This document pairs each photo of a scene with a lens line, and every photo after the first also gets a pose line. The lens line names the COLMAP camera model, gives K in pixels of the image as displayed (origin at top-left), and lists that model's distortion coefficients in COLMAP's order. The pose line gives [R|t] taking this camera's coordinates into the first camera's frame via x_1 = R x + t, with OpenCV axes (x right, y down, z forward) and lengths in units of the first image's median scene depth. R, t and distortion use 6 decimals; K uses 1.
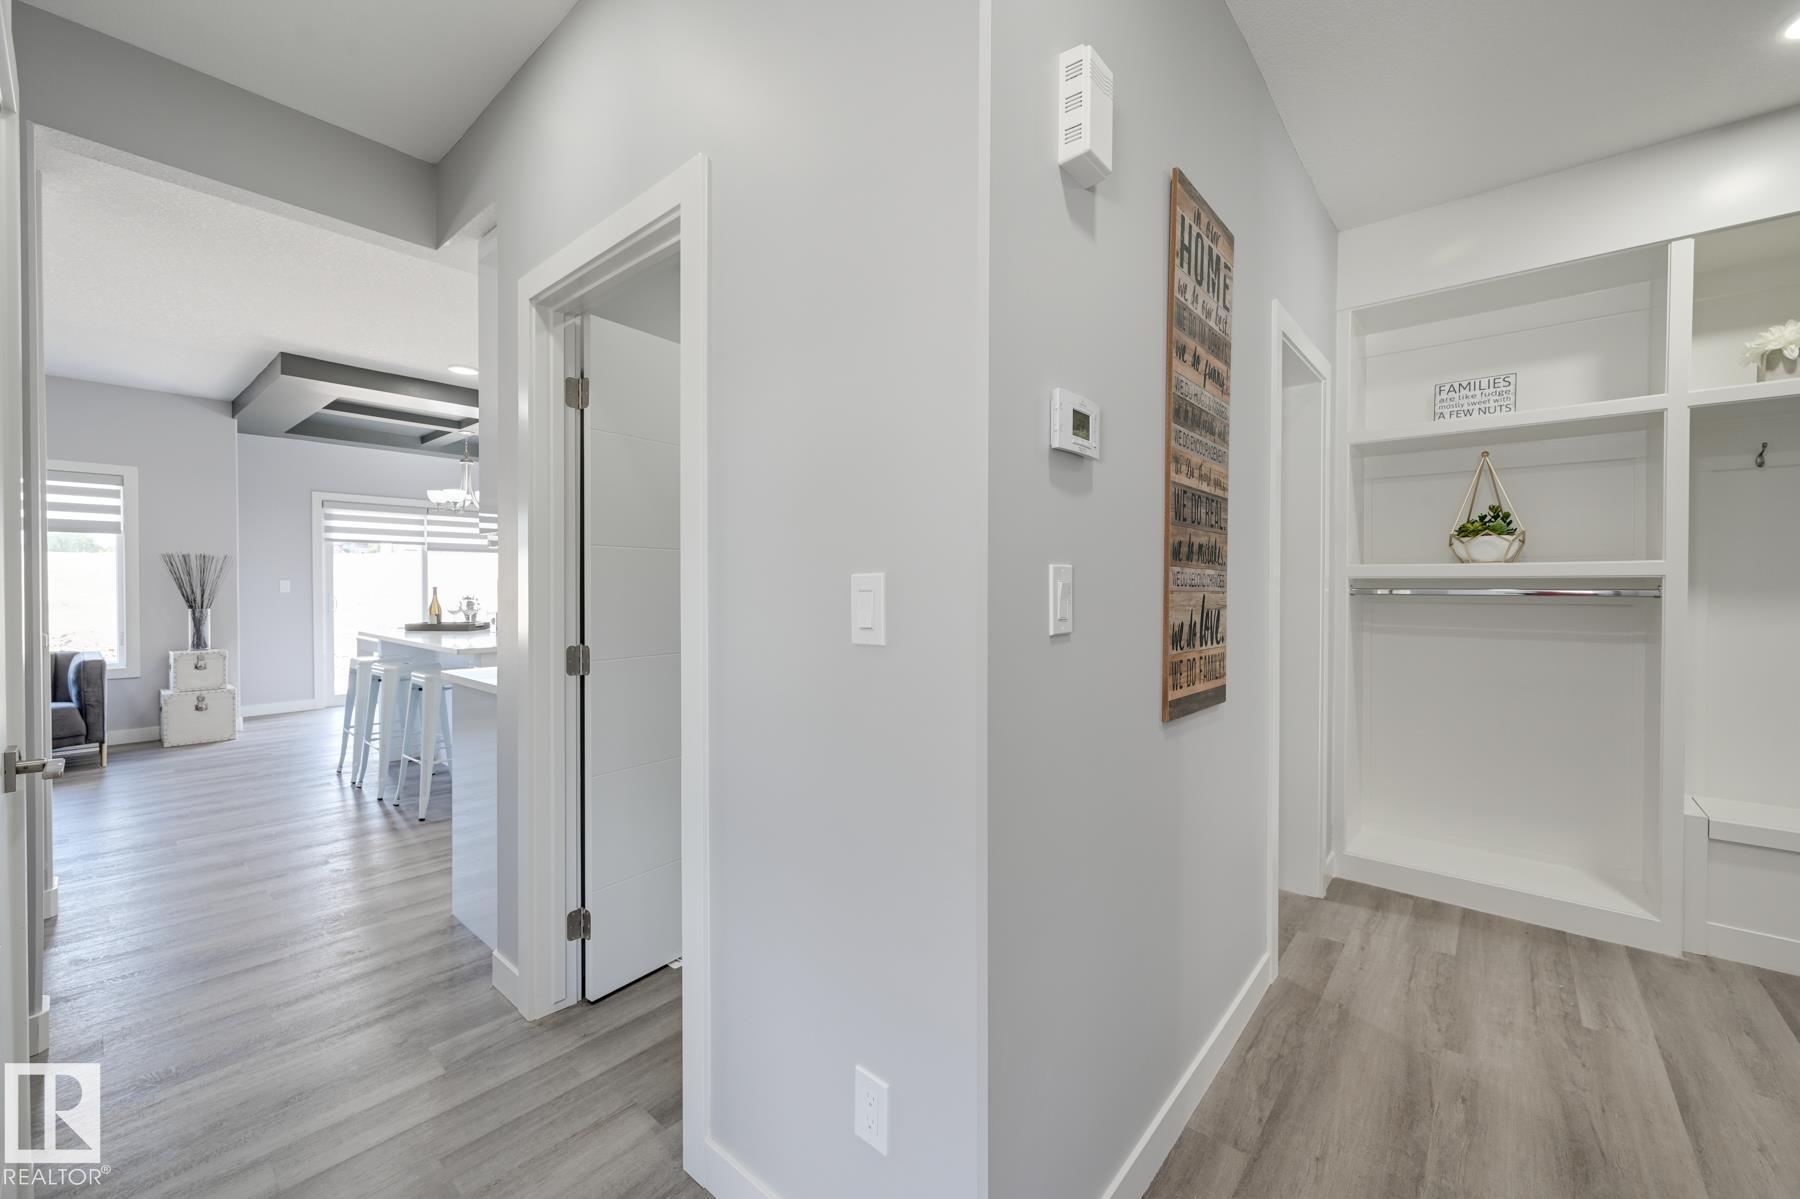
lens RADIAL K [[711.3, 0, 887.8], [0, 711.3, 592.8], [0, 0, 1]] dist [-0.000780, 0.000089]
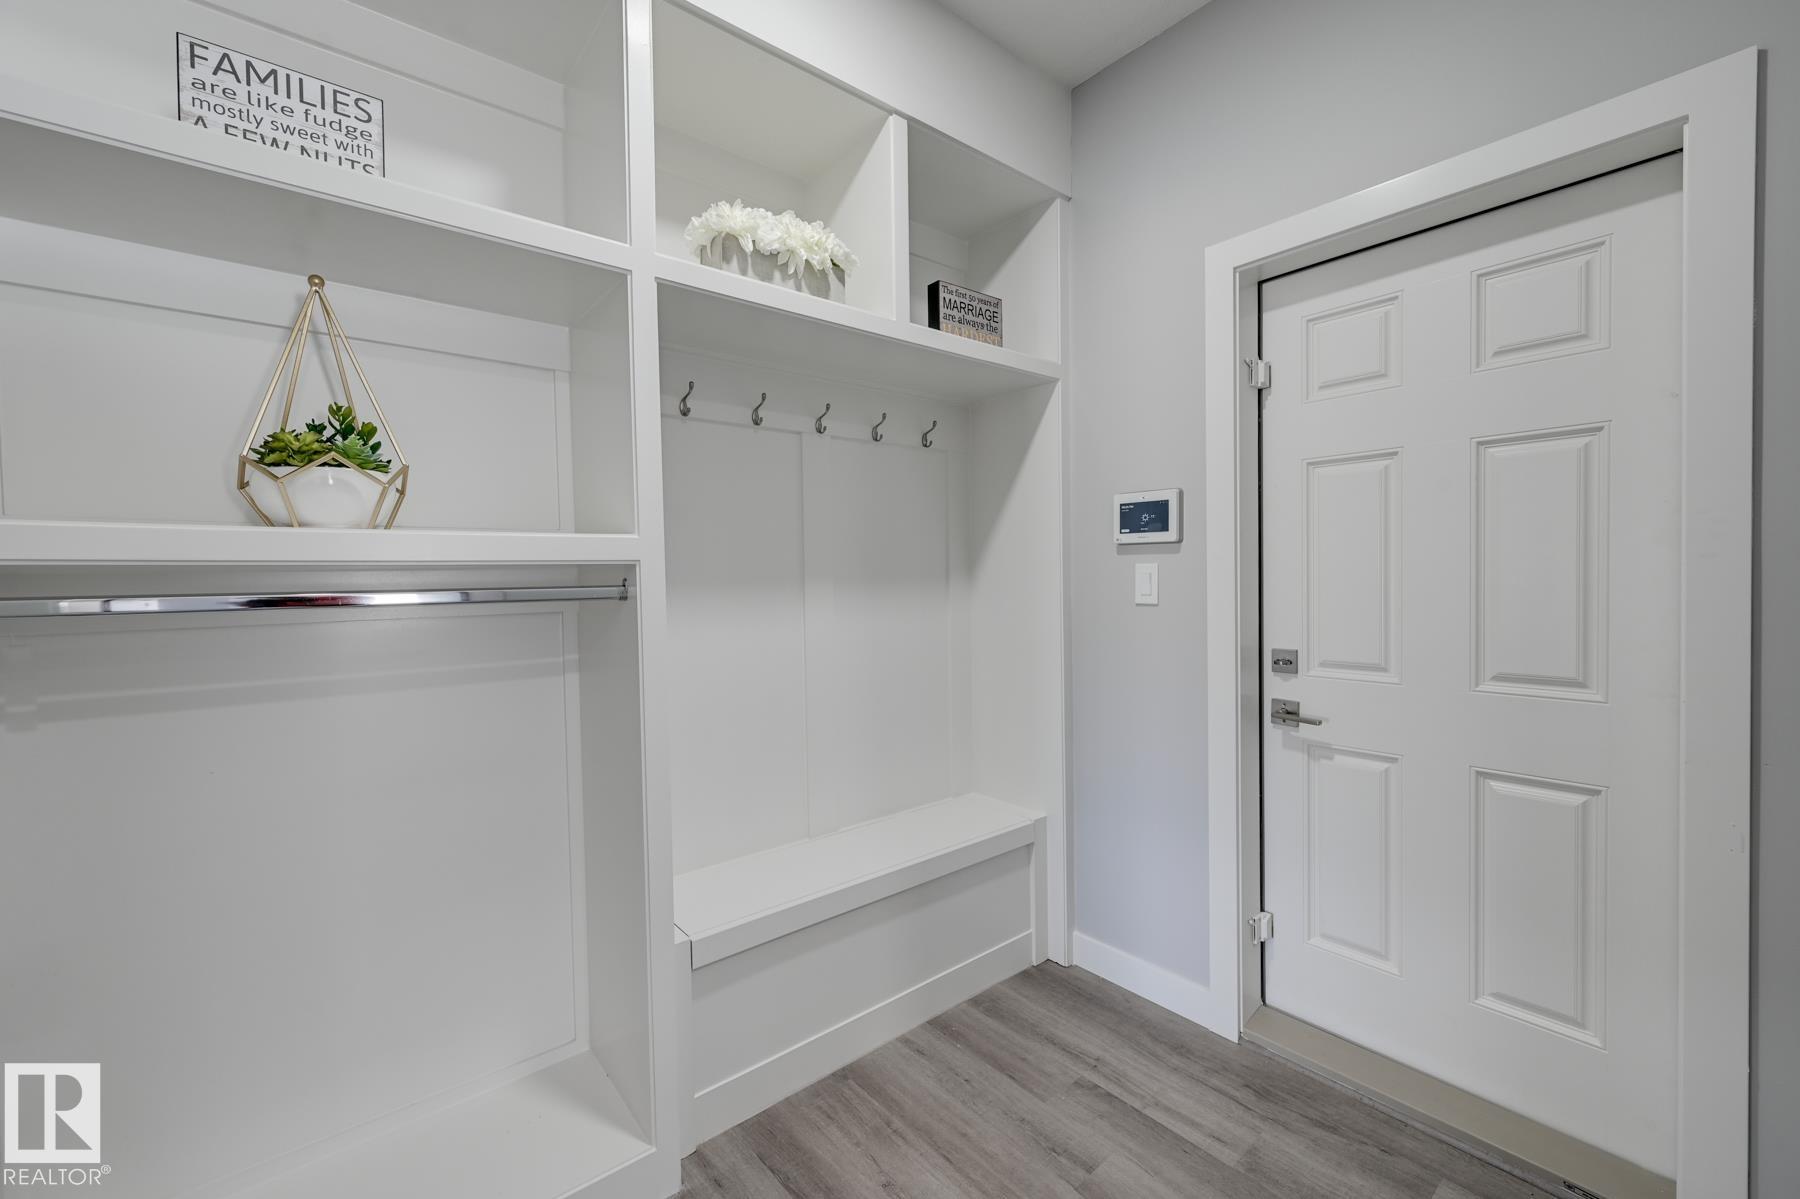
lens RADIAL K [[711.3, 0, 887.8], [0, 711.3, 592.8], [0, 0, 1]] dist [-0.000780, 0.000089]
pose [[0.149223, -0.022966, 0.988537, 0.468121], [0.034570, 0.999240, 0.017996, -0.001102], [-0.988199, 0.031489, 0.149903, 0.607812]]
